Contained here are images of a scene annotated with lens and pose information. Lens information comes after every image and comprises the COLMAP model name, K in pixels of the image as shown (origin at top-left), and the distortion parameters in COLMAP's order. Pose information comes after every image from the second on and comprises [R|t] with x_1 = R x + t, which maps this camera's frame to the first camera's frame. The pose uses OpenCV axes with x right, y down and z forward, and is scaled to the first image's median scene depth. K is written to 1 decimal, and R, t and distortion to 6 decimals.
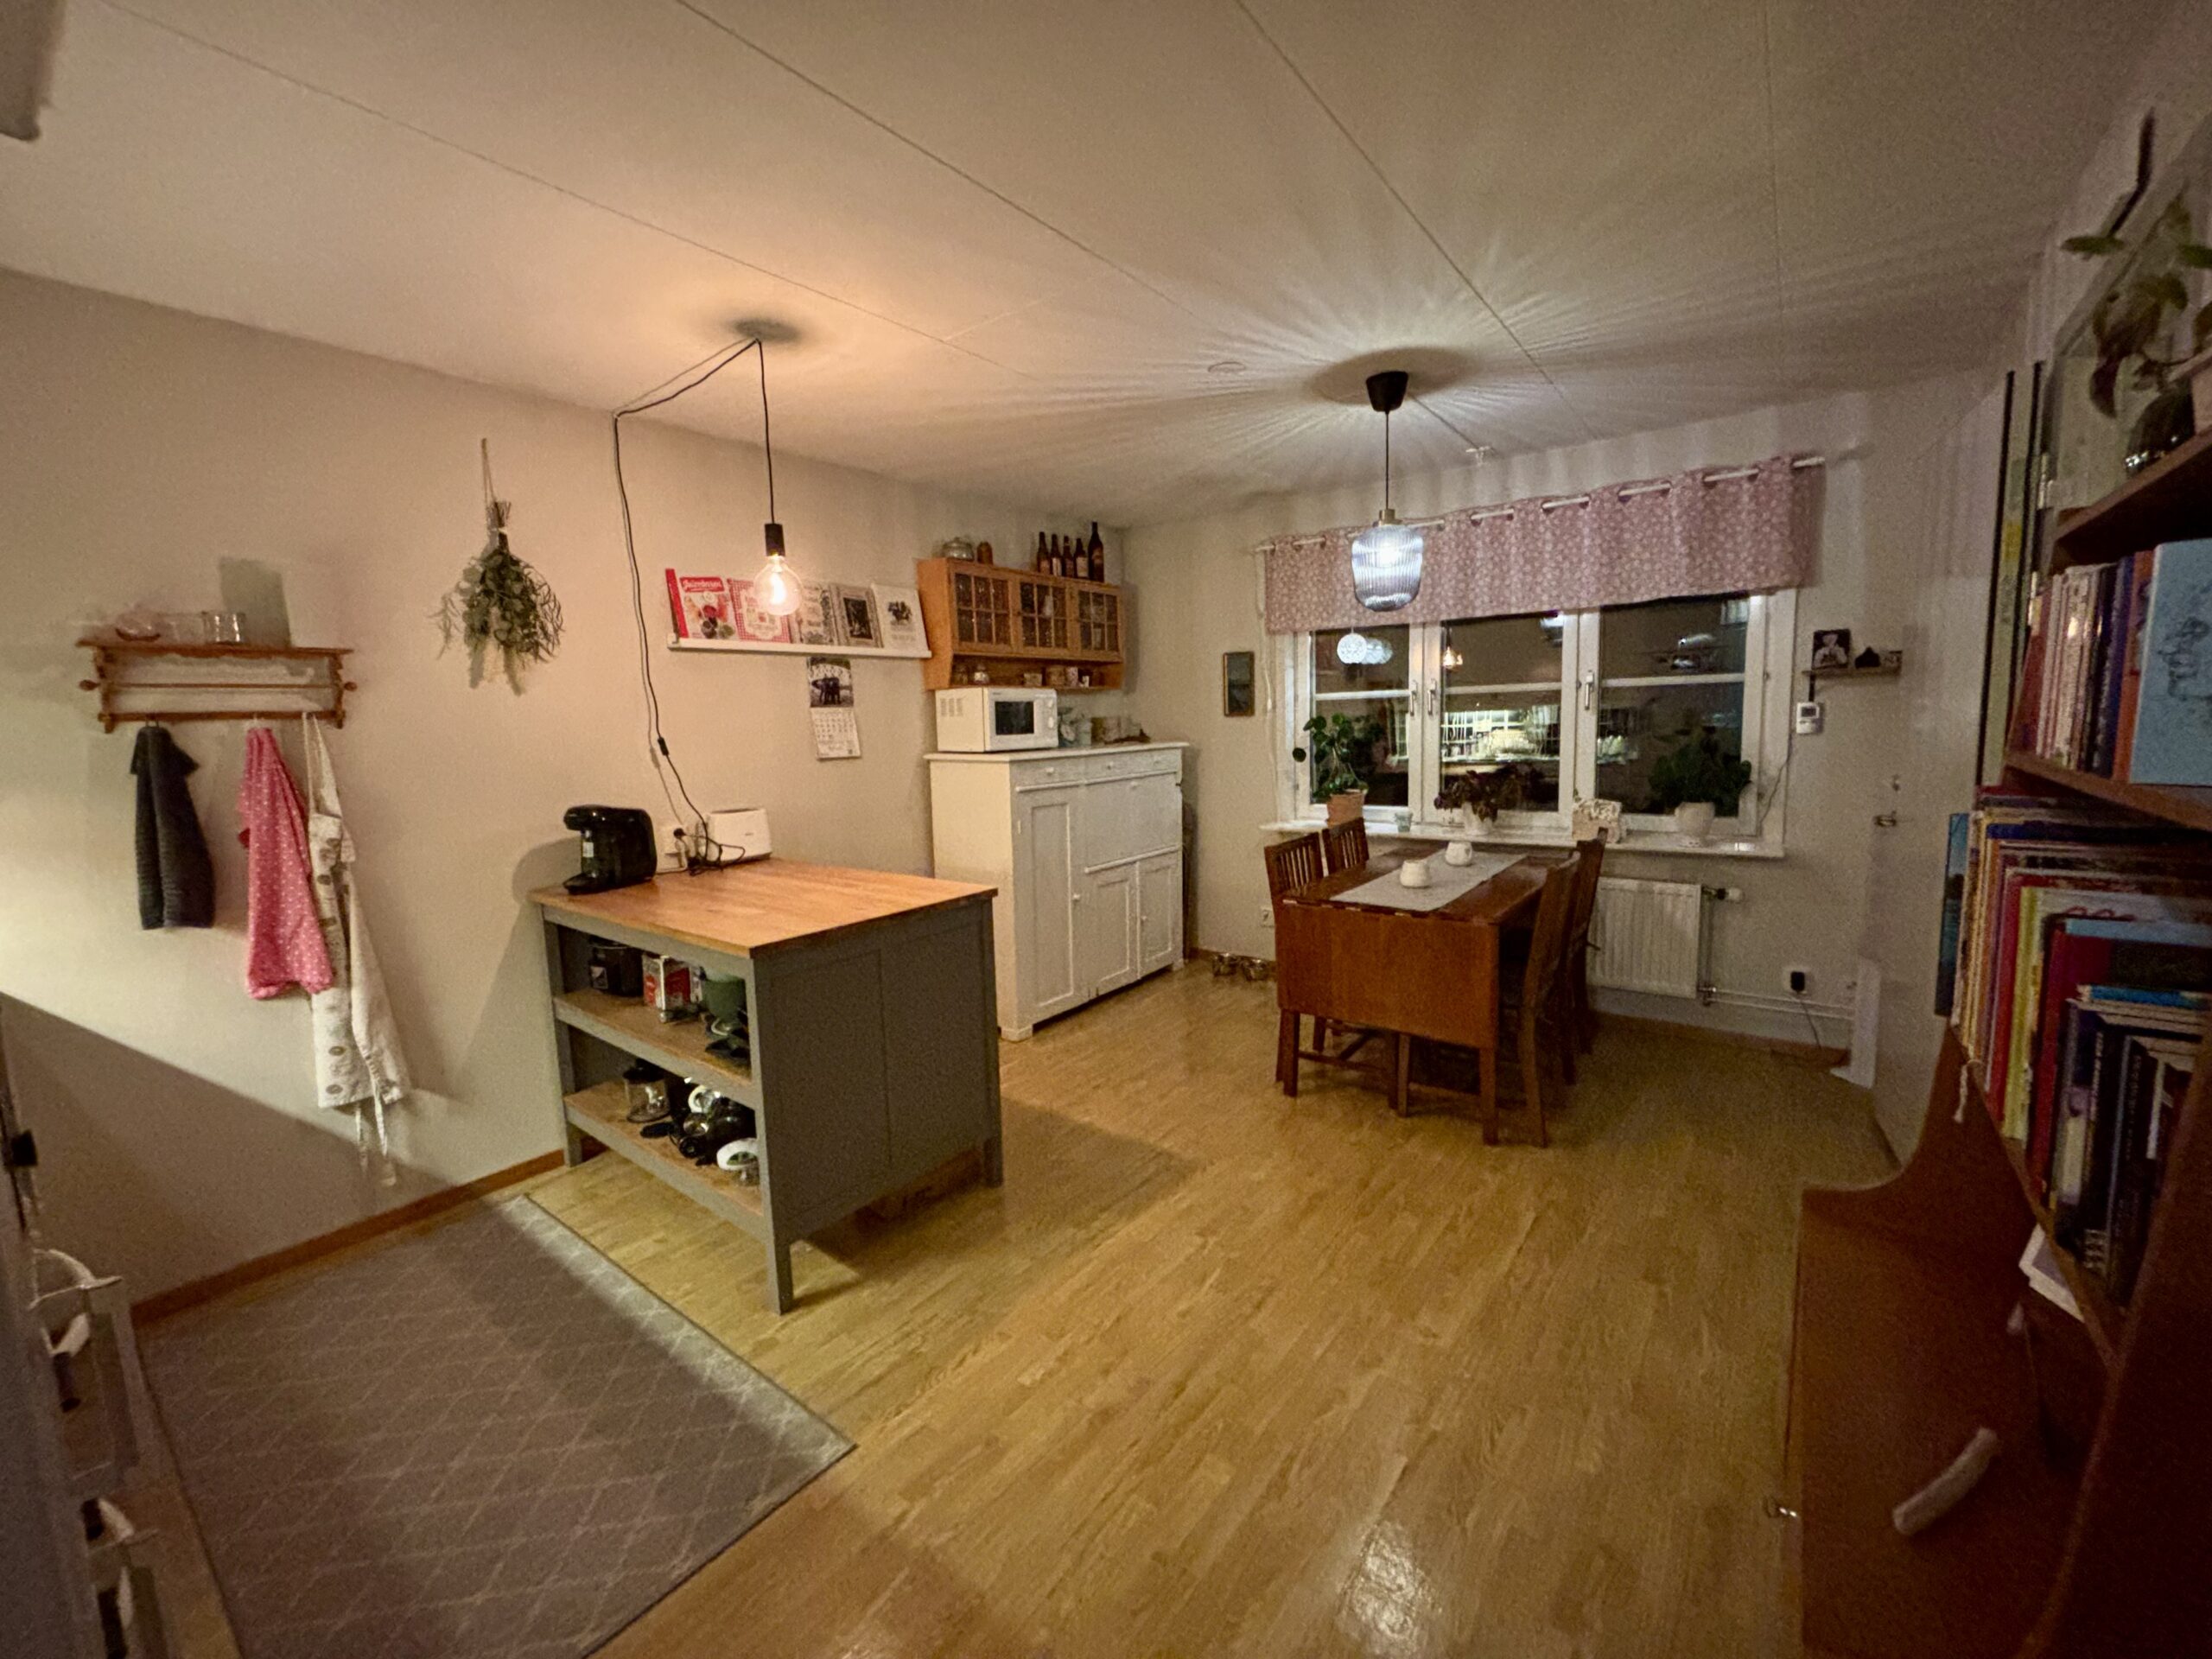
lens RADIAL K [[892.9, 0, 1098.4], [0, 892.9, 839.8], [0, 0, 1]] dist [-0.001198, 0.000473]
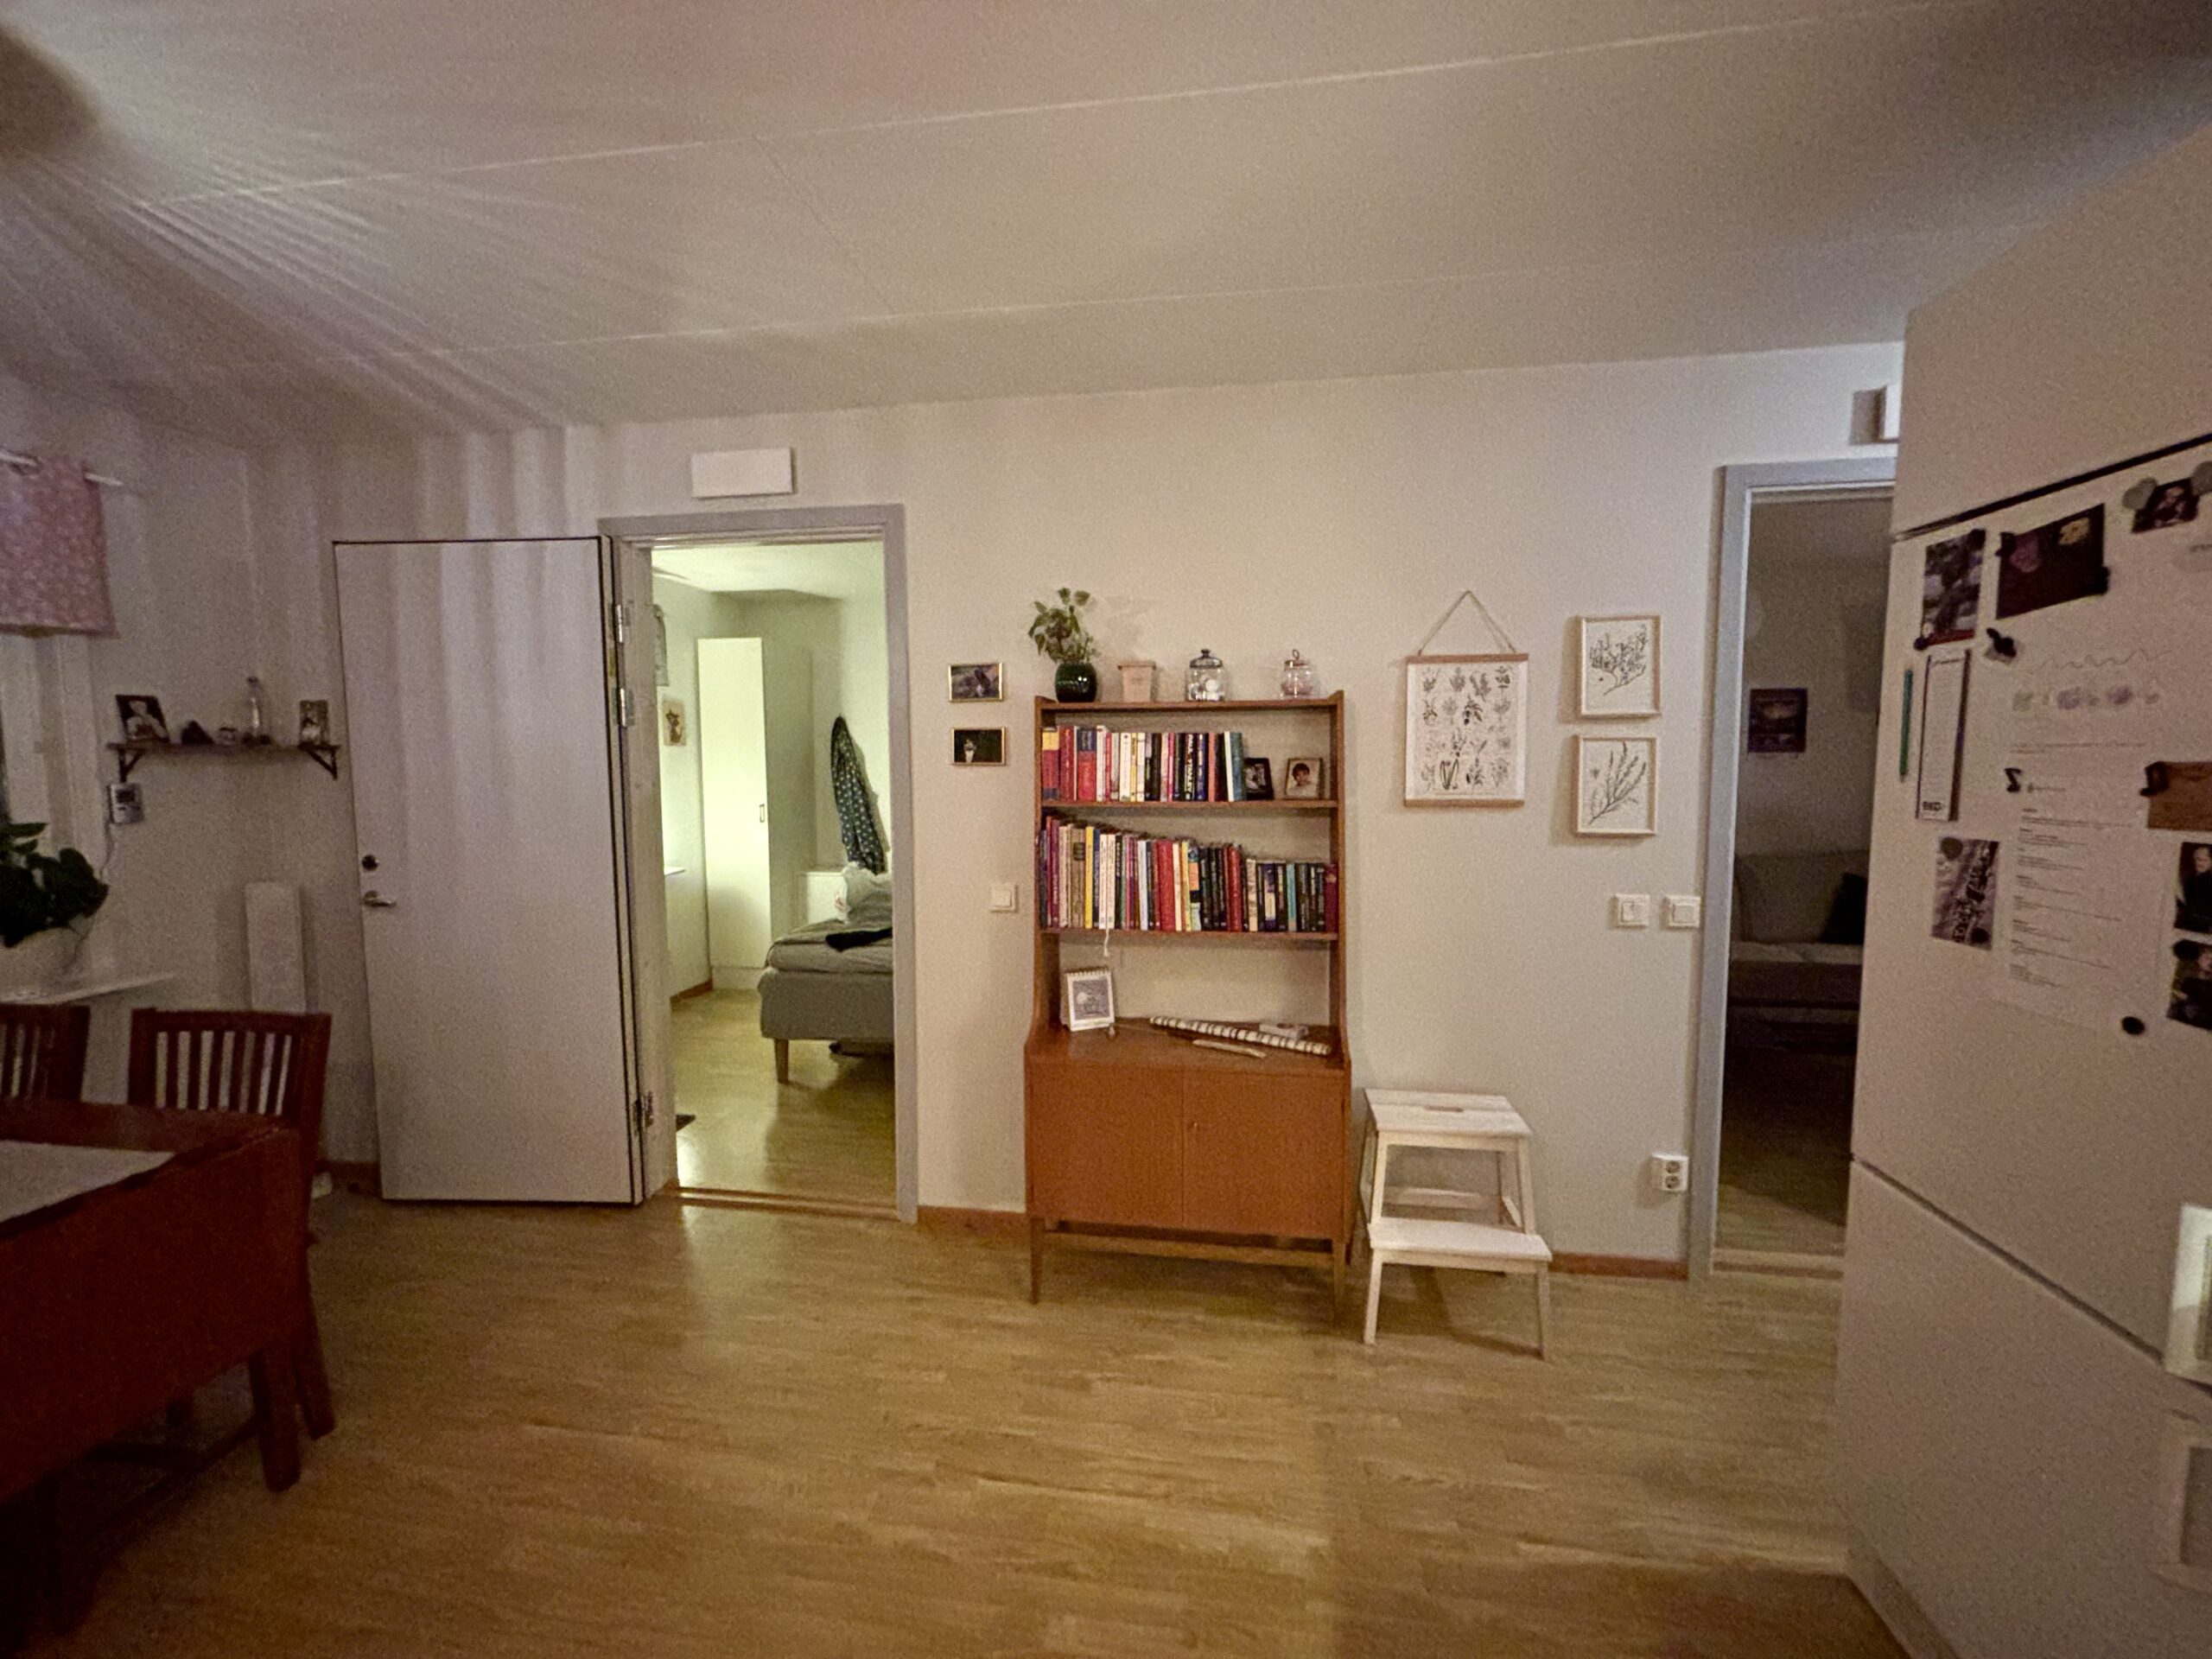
lens RADIAL K [[892.9, 0, 1112.1], [0, 892.9, 828.3], [0, 0, 1]] dist [-0.001198, 0.000473]
pose [[-0.494937, -0.024964, 0.868570, -0.327986], [0.126882, 0.986797, 0.100663, -0.084704], [-0.859615, 0.160028, -0.485234, 0.646930]]
